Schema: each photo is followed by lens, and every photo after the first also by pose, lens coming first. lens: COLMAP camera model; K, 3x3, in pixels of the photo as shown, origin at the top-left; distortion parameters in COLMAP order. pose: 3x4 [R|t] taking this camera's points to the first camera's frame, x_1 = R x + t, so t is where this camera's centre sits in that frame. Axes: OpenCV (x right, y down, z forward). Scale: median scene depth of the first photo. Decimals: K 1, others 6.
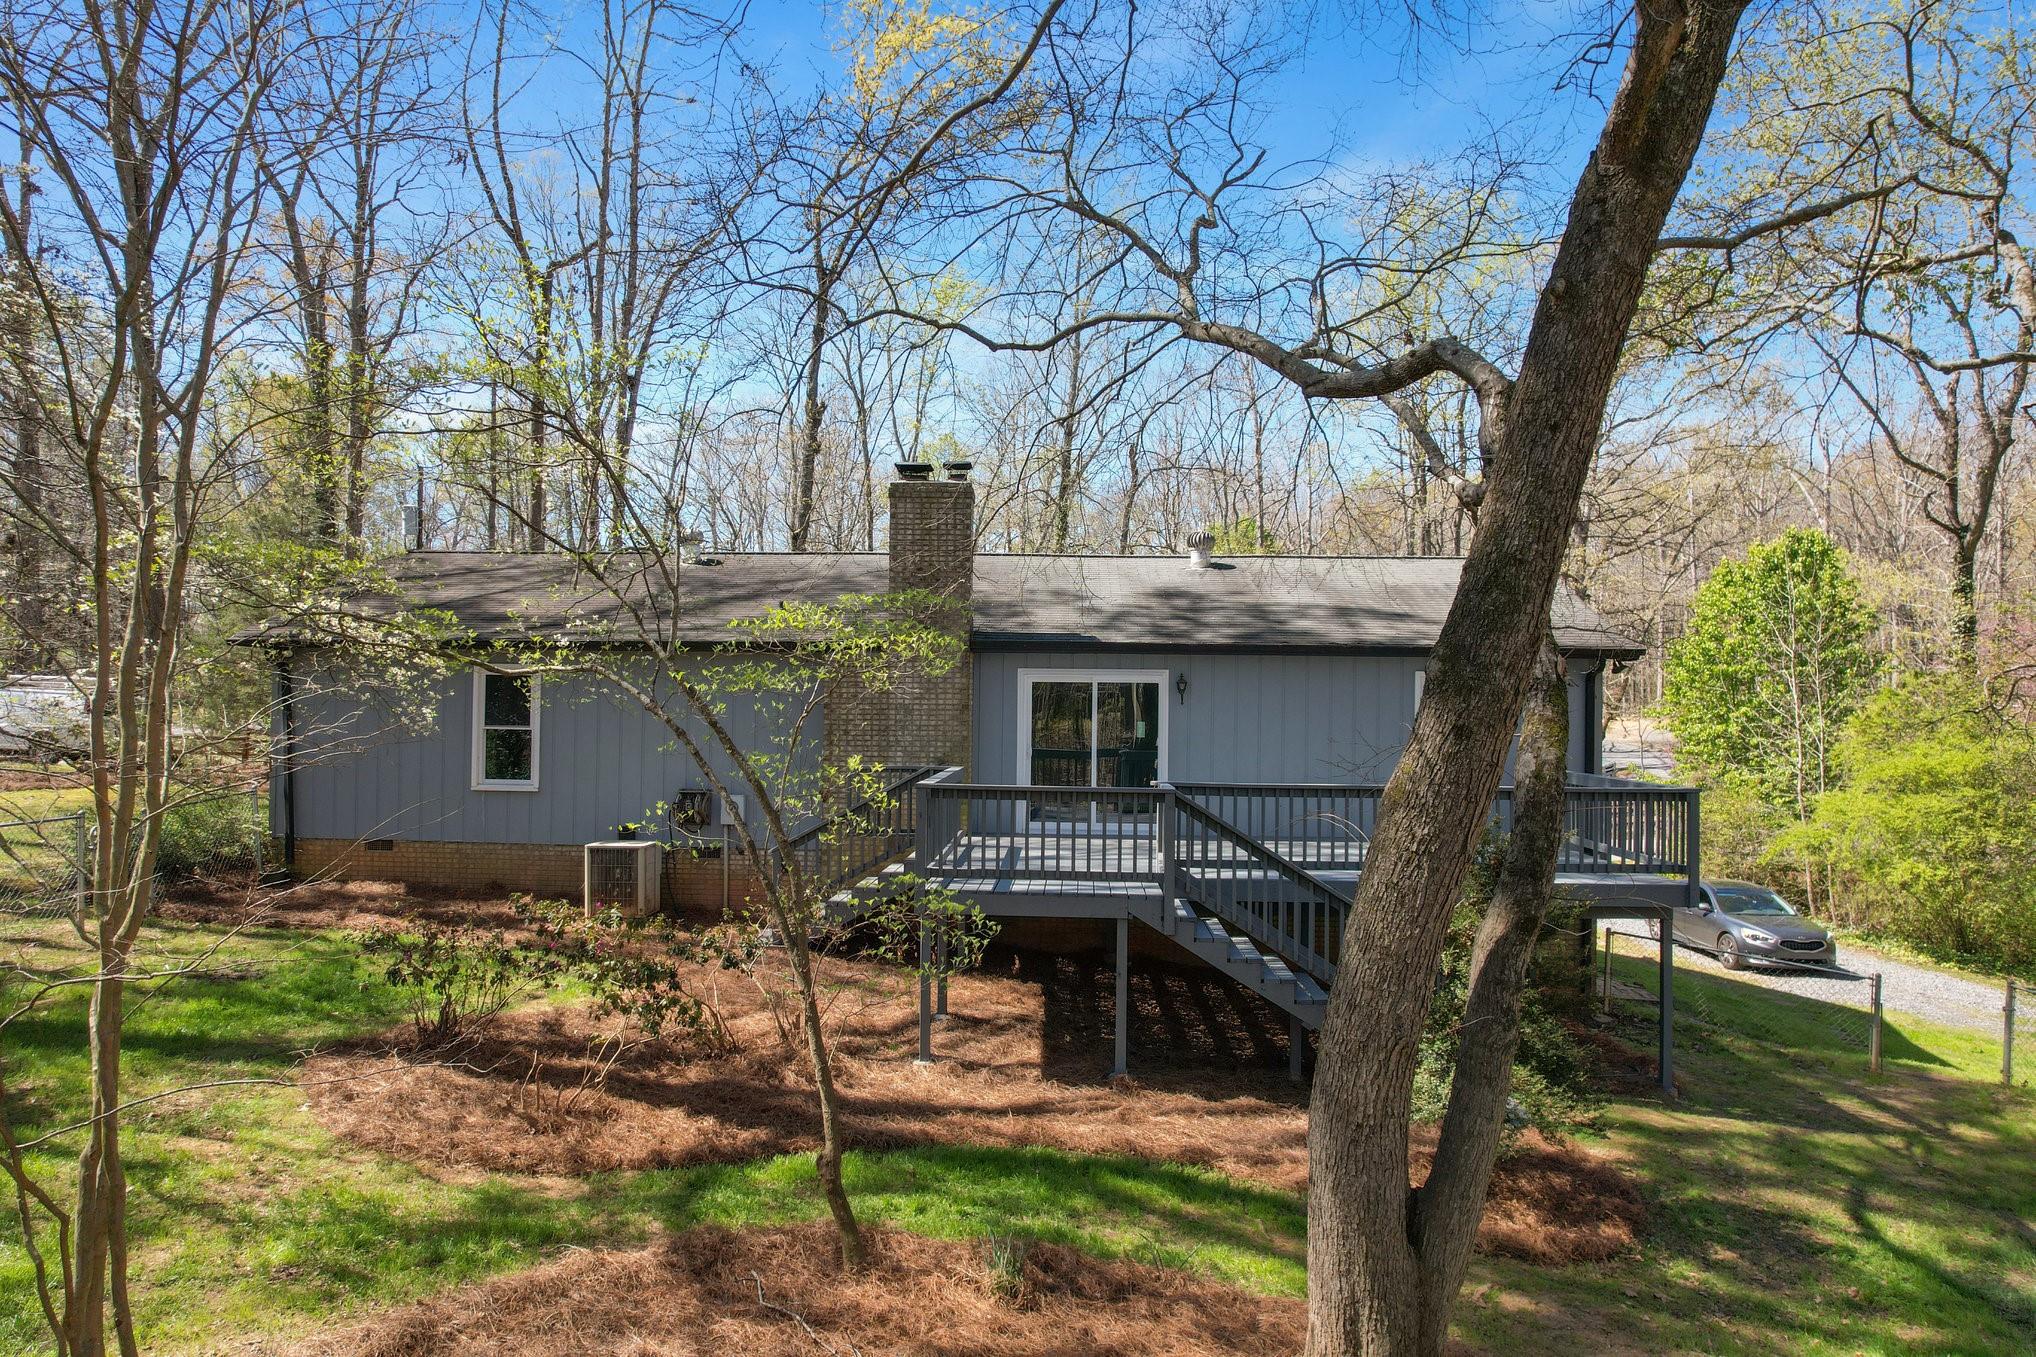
lens RADIAL K [[1235.2, 0, 1018.0], [0, 1235.2, 678.5], [0, 0, 1]] dist [-0.073590, 0.063904]
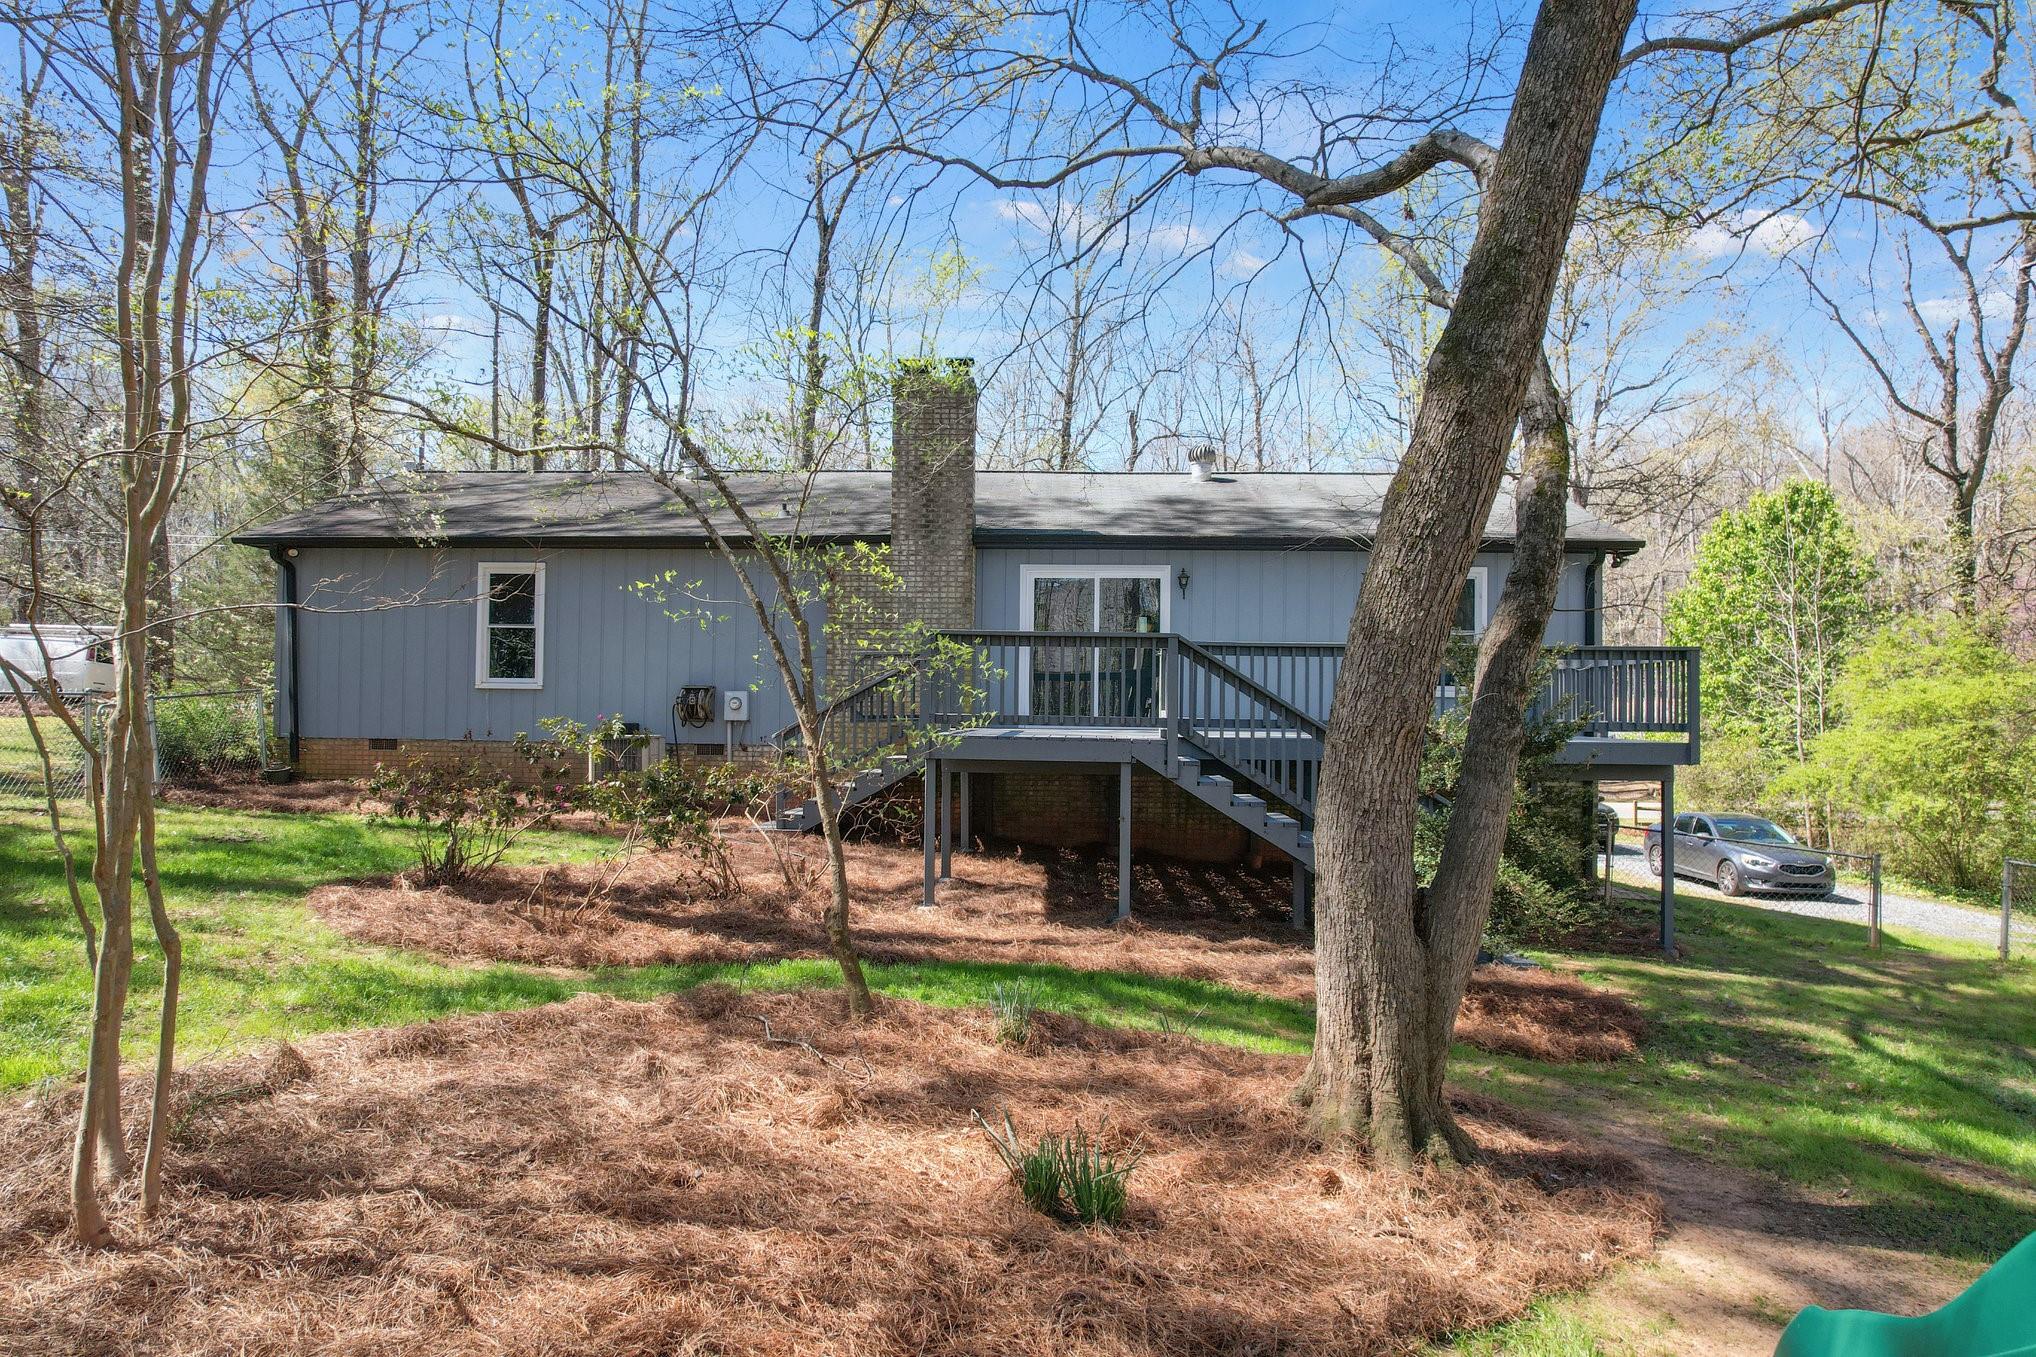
lens RADIAL K [[1235.2, 0, 1018.0], [0, 1235.2, 678.5], [0, 0, 1]] dist [-0.073590, 0.063904]
pose [[1.000000, -0.000792, 0.000332, -0.002979], [0.000792, 1.000000, 0.000439, 0.104794], [-0.000332, -0.000439, 1.000000, -0.004693]]
